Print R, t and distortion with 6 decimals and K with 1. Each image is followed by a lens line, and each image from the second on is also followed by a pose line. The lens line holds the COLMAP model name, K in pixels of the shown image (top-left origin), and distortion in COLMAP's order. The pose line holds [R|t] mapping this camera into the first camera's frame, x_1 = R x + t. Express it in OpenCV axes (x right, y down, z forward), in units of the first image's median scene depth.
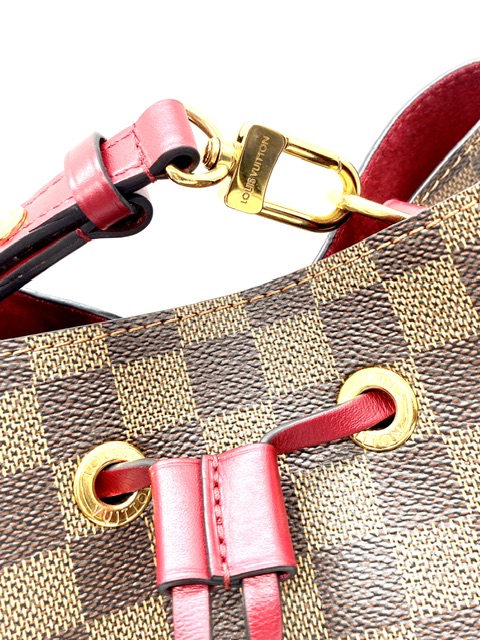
lens RADIAL K [[657.5, 0, 239.7], [0, 657.5, 320.1], [0, 0, 1]] dist [0.011335, 0.000000]
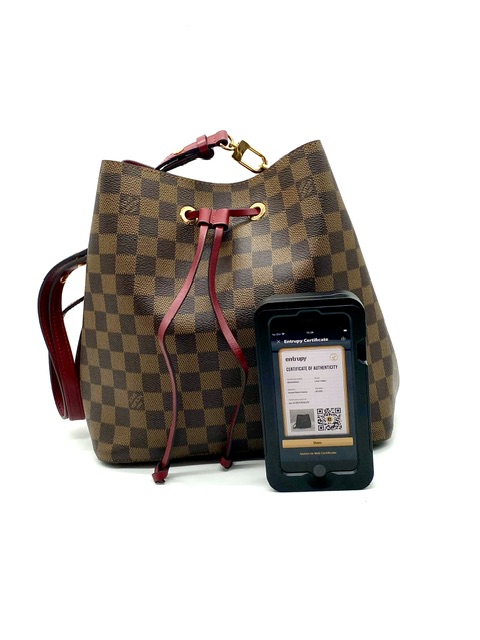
lens RADIAL K [[796.4, 0, 238.5], [0, 796.4, 318.7], [0, 0, 1]] dist [-0.012455, 0.000000]
pose [[0.974616, 0.220755, -0.037308, 0.434981], [-0.223843, 0.957565, -0.181560, 1.704426], [-0.004356, 0.185303, 0.982672, -3.738537]]
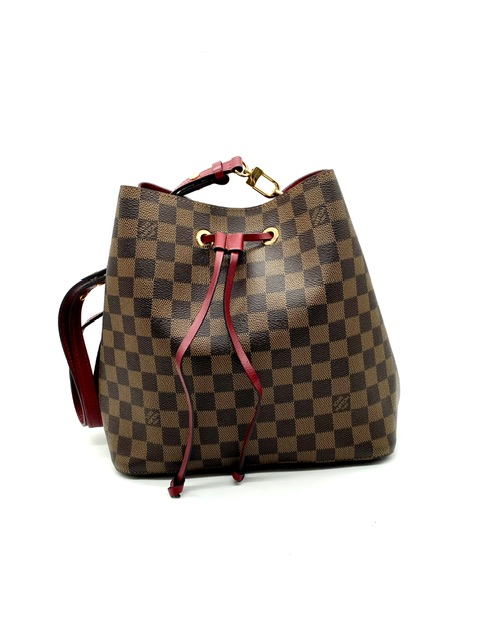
lens RADIAL K [[682.8, 0, 253.9], [0, 682.8, 319.0], [0, 0, 1]] dist [-0.014664, 0.000000]
pose [[0.973194, 0.229962, -0.003369, 0.249477], [-0.227539, 0.960604, -0.159578, 1.382419], [-0.033461, 0.156067, 0.987180, -3.266976]]
